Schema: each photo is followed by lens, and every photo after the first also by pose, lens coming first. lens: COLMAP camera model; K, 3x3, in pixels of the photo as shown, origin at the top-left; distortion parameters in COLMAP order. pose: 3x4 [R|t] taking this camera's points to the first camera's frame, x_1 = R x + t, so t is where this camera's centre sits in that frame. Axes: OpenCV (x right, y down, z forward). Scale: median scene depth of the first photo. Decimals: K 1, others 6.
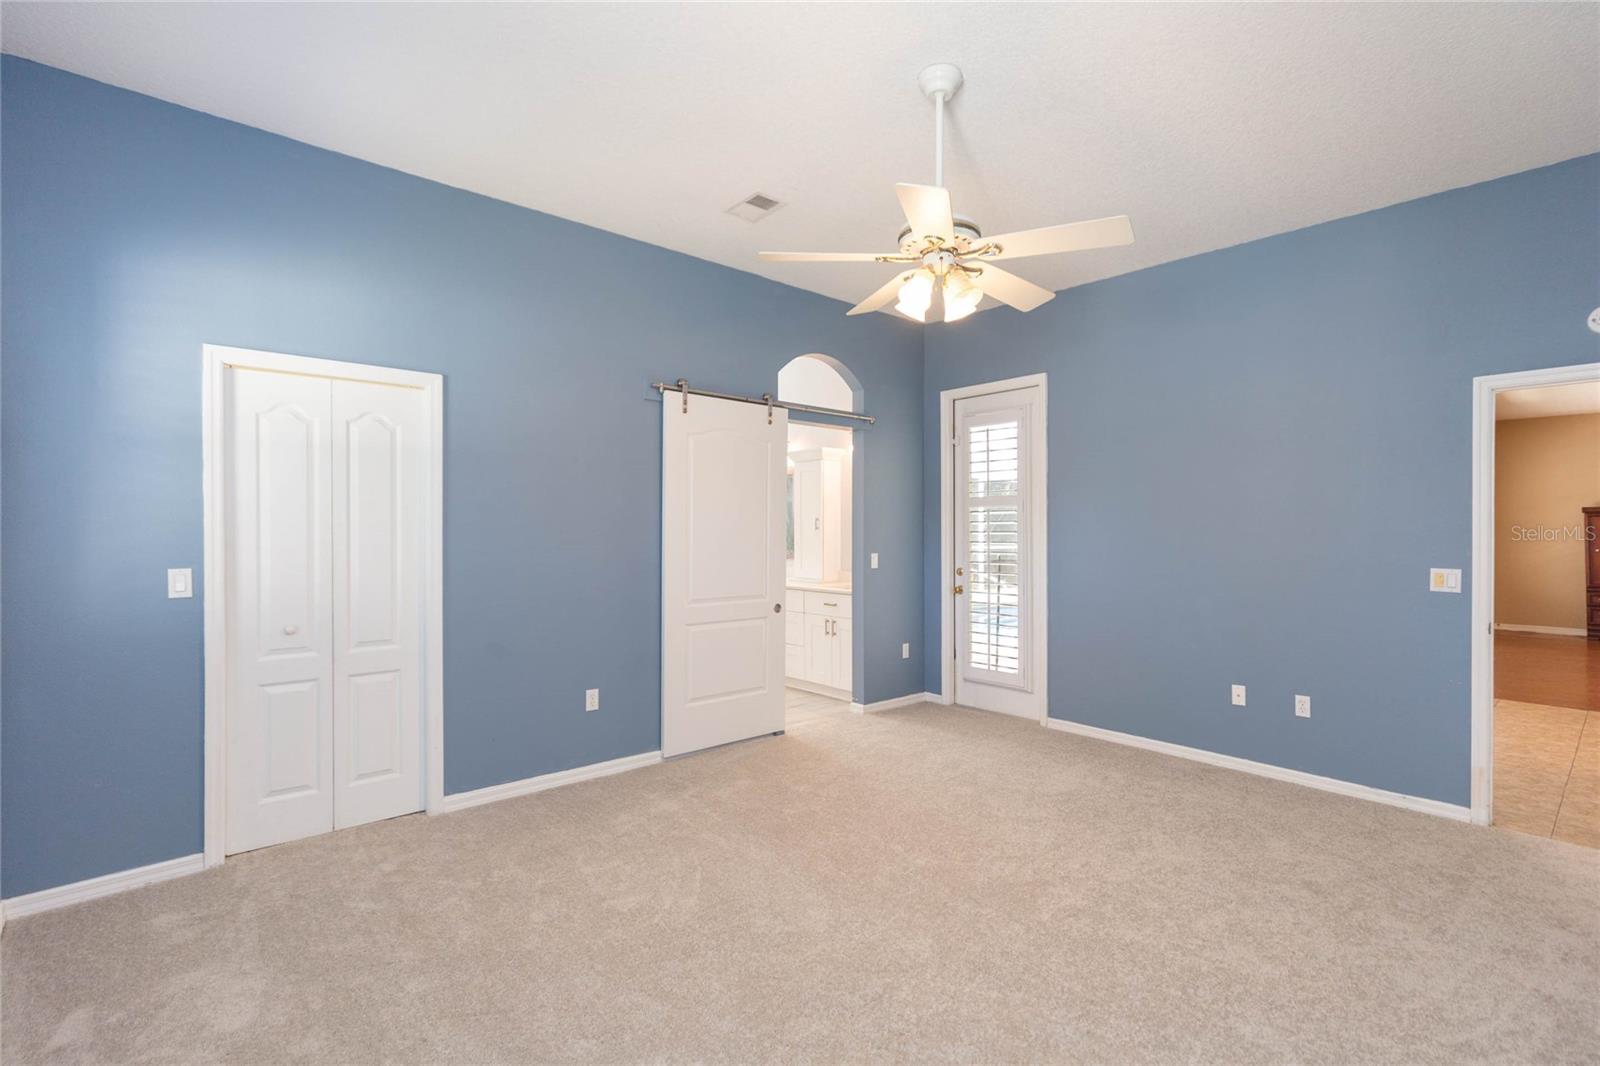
lens RADIAL K [[721.8, 0, 785.7], [0, 721.8, 528.4], [0, 0, 1]] dist [0.004955, -0.000914]
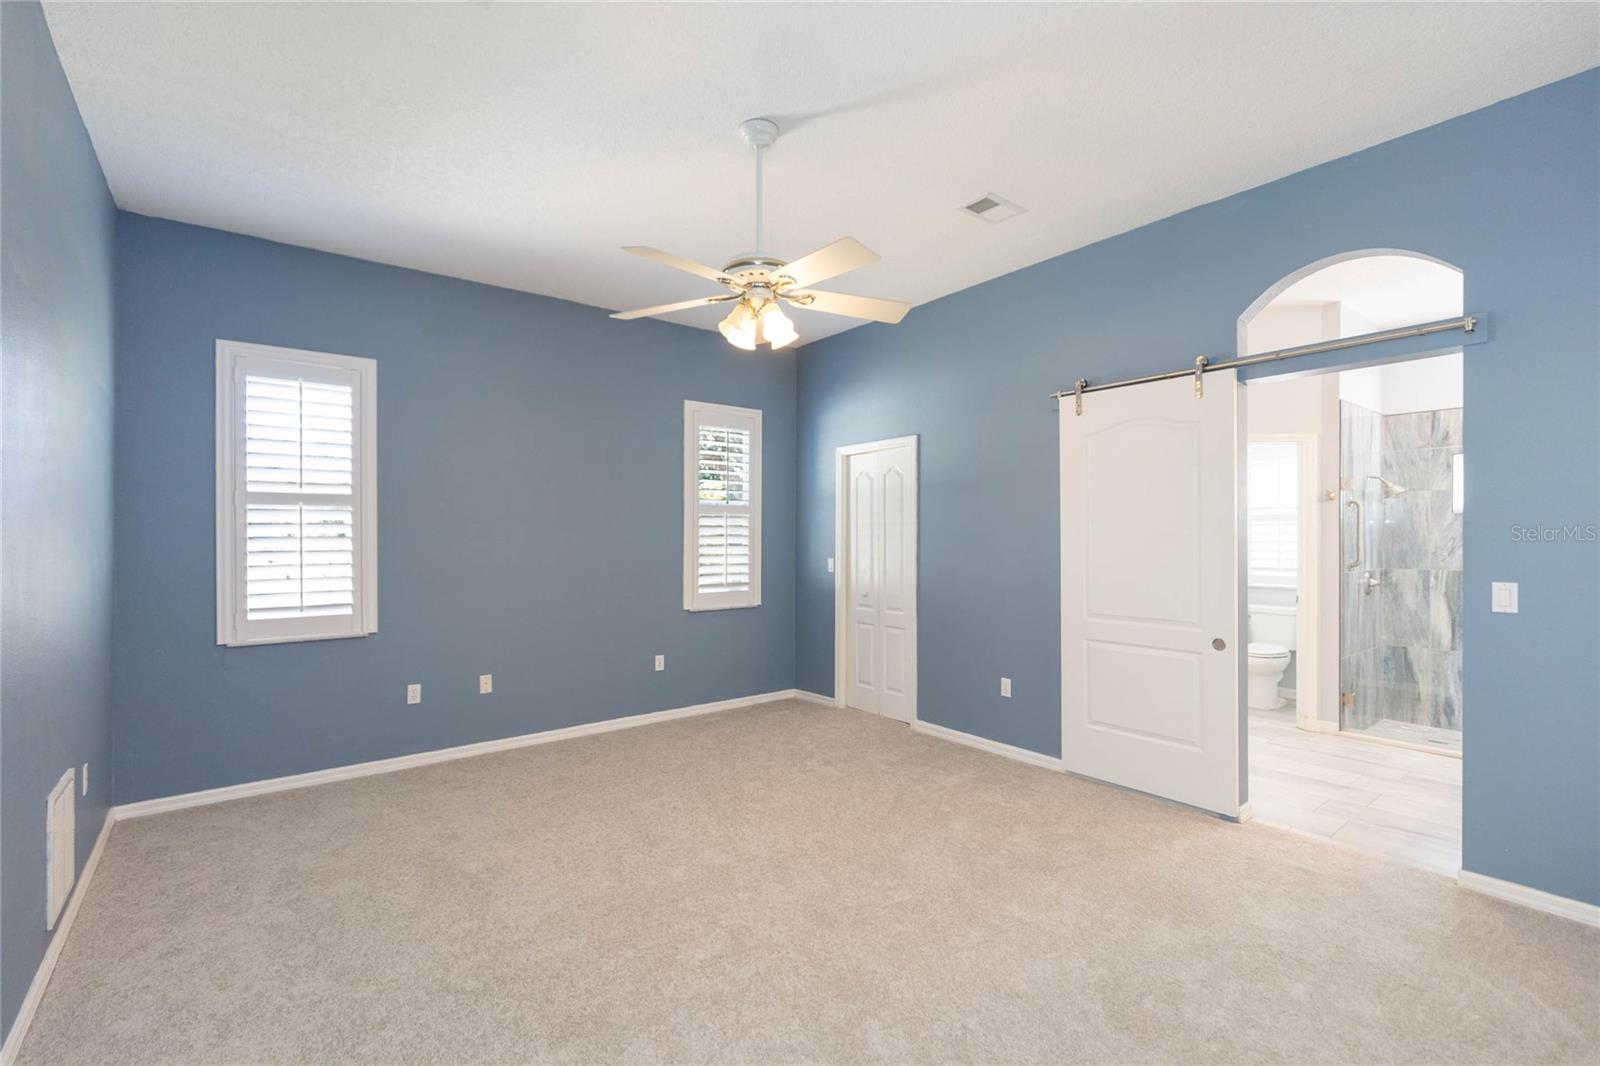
lens RADIAL K [[721.8, 0, 797.8], [0, 721.8, 540.5], [0, 0, 1]] dist [0.004955, -0.000914]
pose [[-0.063029, -0.002100, -0.998009, 0.843467], [0.003646, 0.999991, -0.002334, 0.006175], [0.998005, -0.003786, -0.063021, 0.703401]]
